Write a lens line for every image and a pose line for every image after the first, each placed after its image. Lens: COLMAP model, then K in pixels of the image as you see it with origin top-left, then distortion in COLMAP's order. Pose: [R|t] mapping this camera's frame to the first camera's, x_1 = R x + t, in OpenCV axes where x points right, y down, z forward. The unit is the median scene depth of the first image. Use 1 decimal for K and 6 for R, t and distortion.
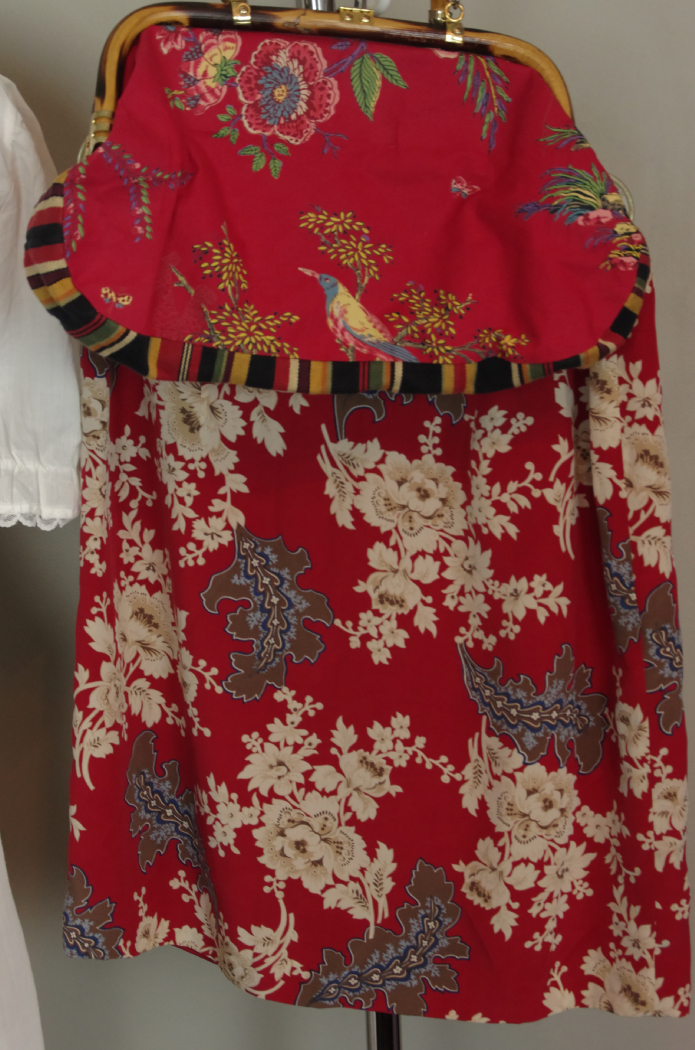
lens RADIAL K [[1776.2, 0, 349.0], [0, 1776.2, 566.3], [0, 0, 1]] dist [-0.008352, 0.000000]
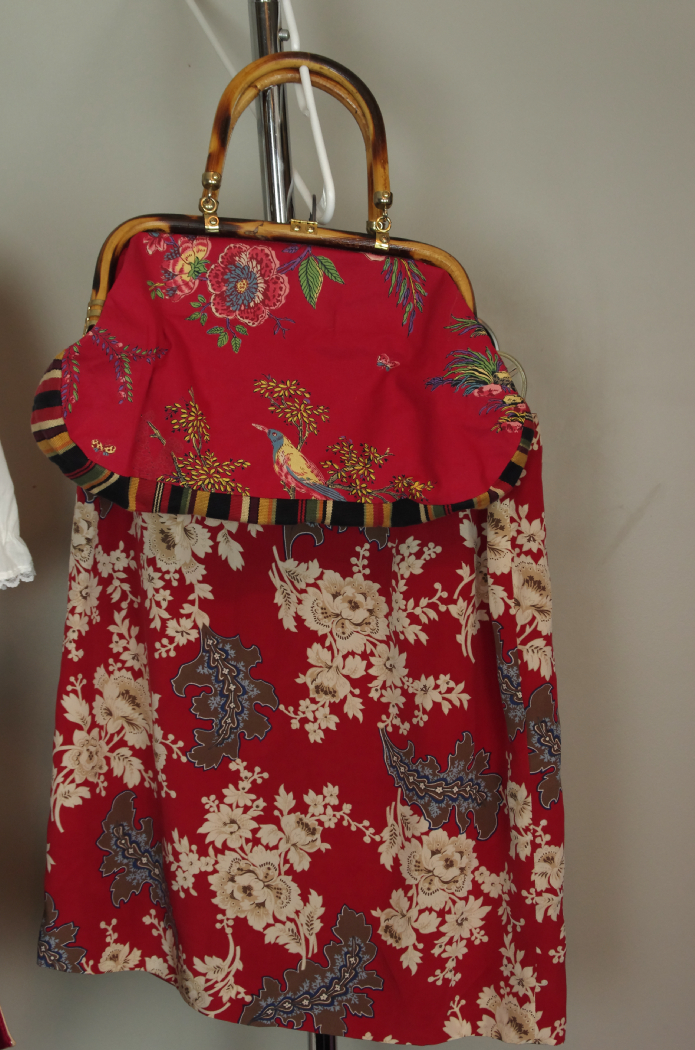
lens RADIAL K [[1776.2, 0, 385.2], [0, 1776.2, 551.0], [0, 0, 1]] dist [-0.008352, 0.000000]
pose [[0.999252, 0.030420, -0.023894, 0.091062], [-0.031621, 0.998168, -0.051574, -0.015292], [0.022282, 0.052291, 0.998383, -0.227364]]
